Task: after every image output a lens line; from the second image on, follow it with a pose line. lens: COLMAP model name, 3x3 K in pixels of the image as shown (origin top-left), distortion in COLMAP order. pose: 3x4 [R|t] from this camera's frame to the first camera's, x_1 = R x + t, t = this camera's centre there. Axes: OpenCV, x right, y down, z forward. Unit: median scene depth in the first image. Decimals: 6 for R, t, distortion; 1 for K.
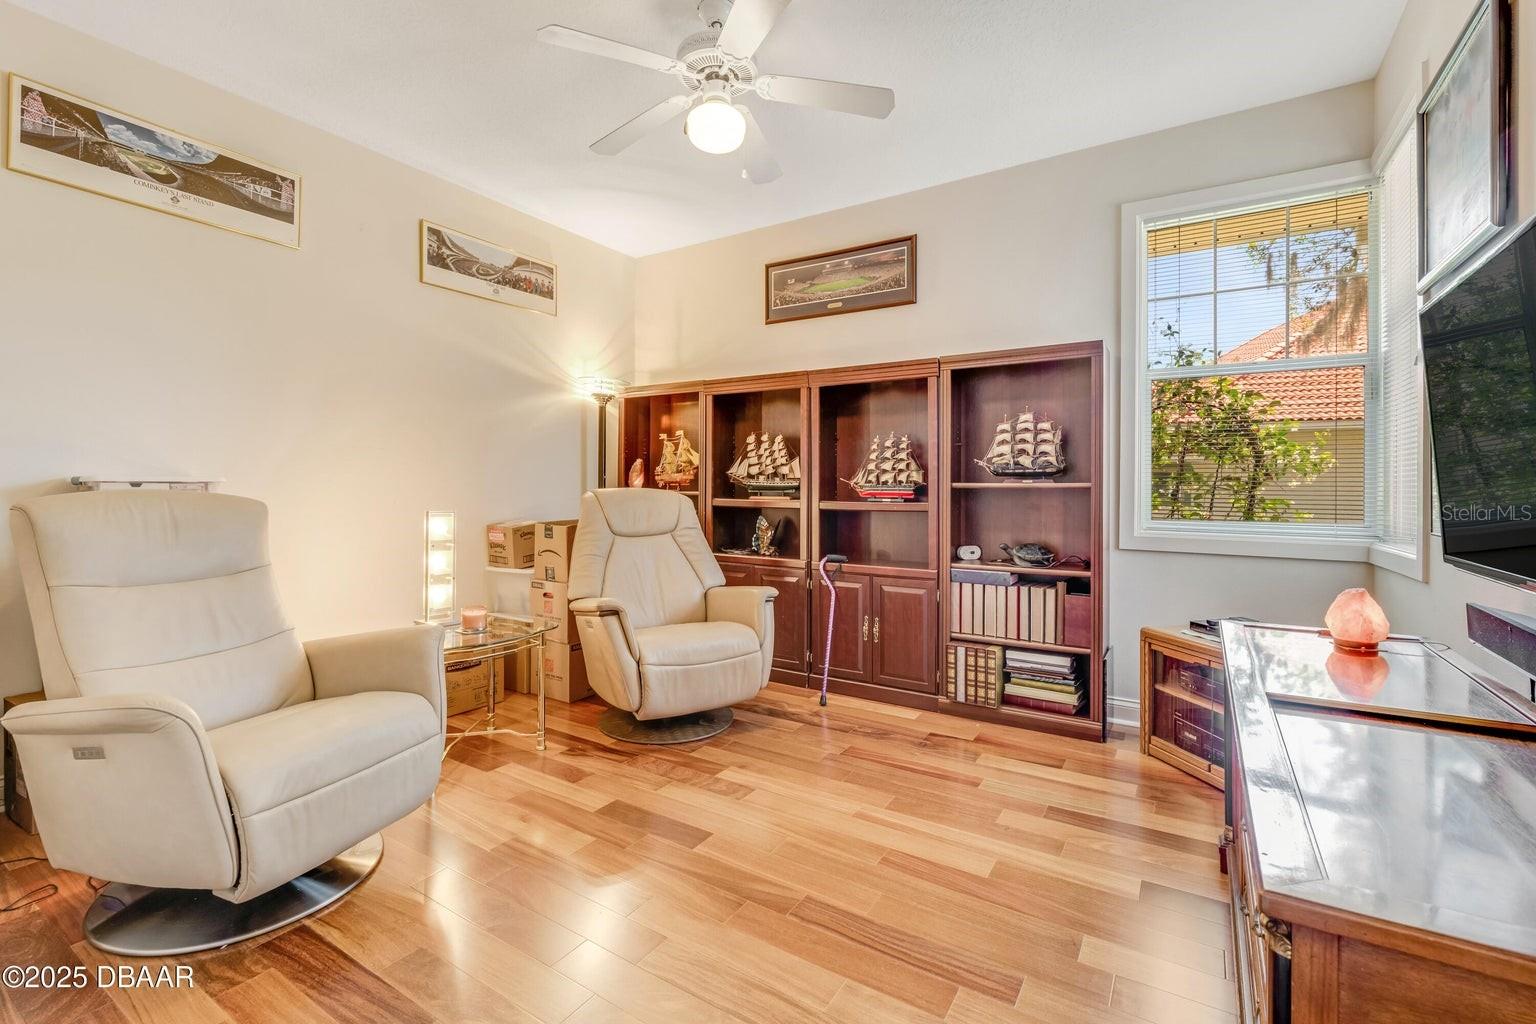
lens RADIAL K [[669.1, 0, 763.4], [0, 669.1, 490.4], [0, 0, 1]] dist [-0.007697, -0.000067]
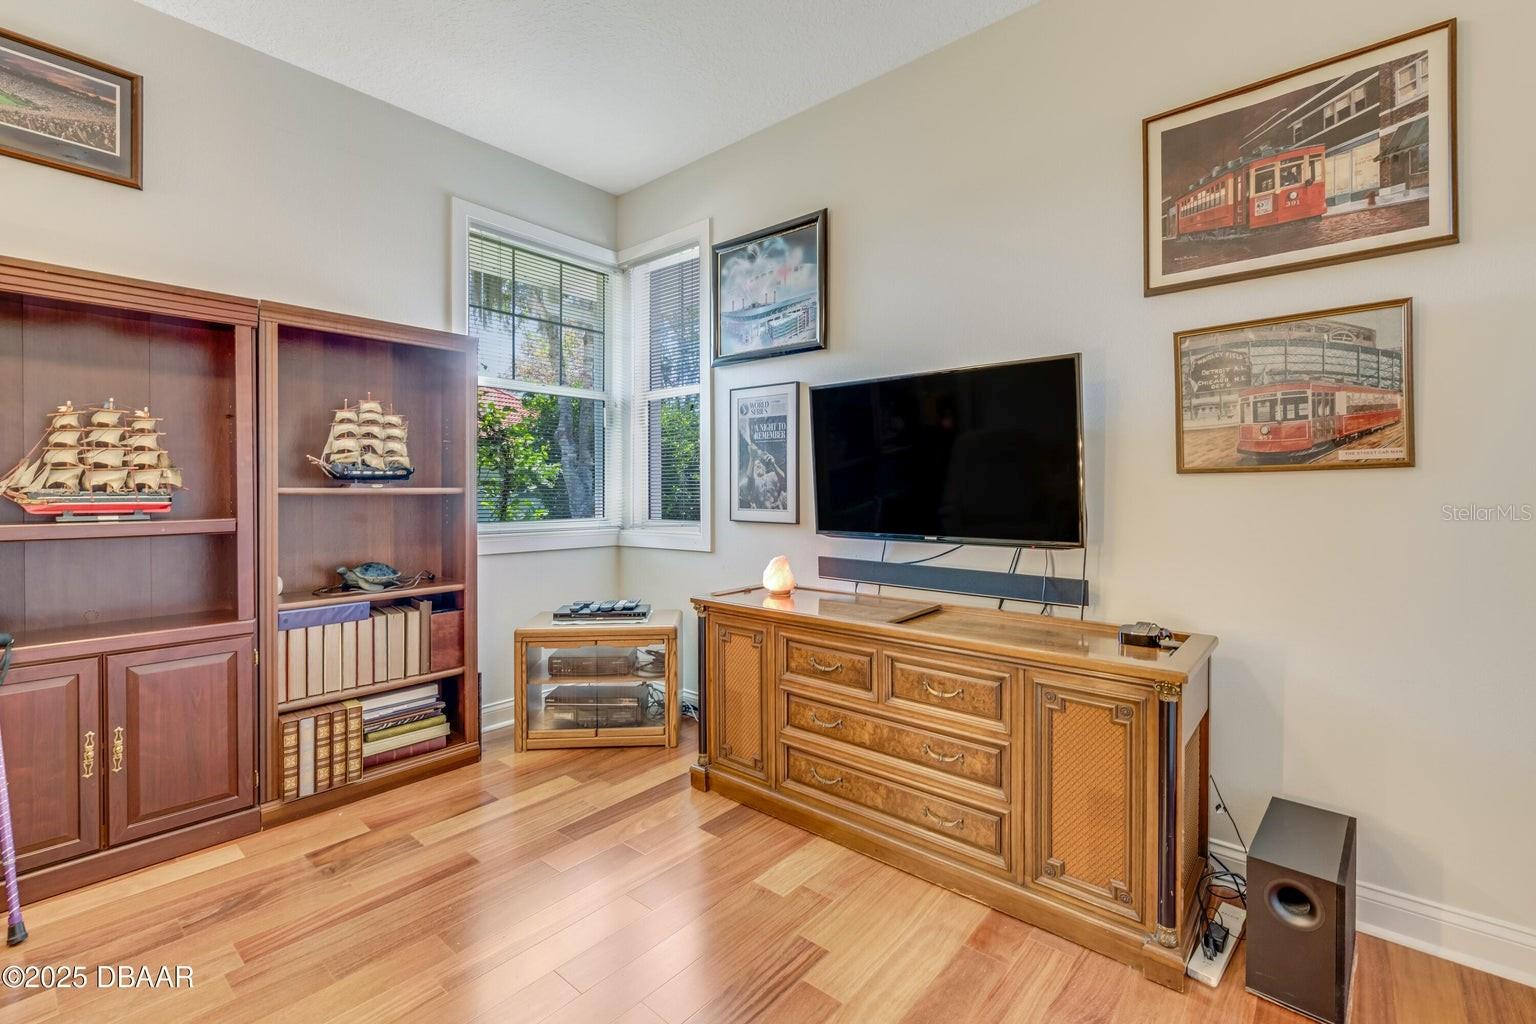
lens RADIAL K [[669.1, 0, 763.4], [0, 669.1, 490.4], [0, 0, 1]] dist [-0.007697, -0.000067]
pose [[0.135307, -0.008243, 0.990769, -0.340827], [0.006438, 0.999952, 0.007440, -0.011002], [-0.990783, 0.005371, 0.135354, 0.424401]]
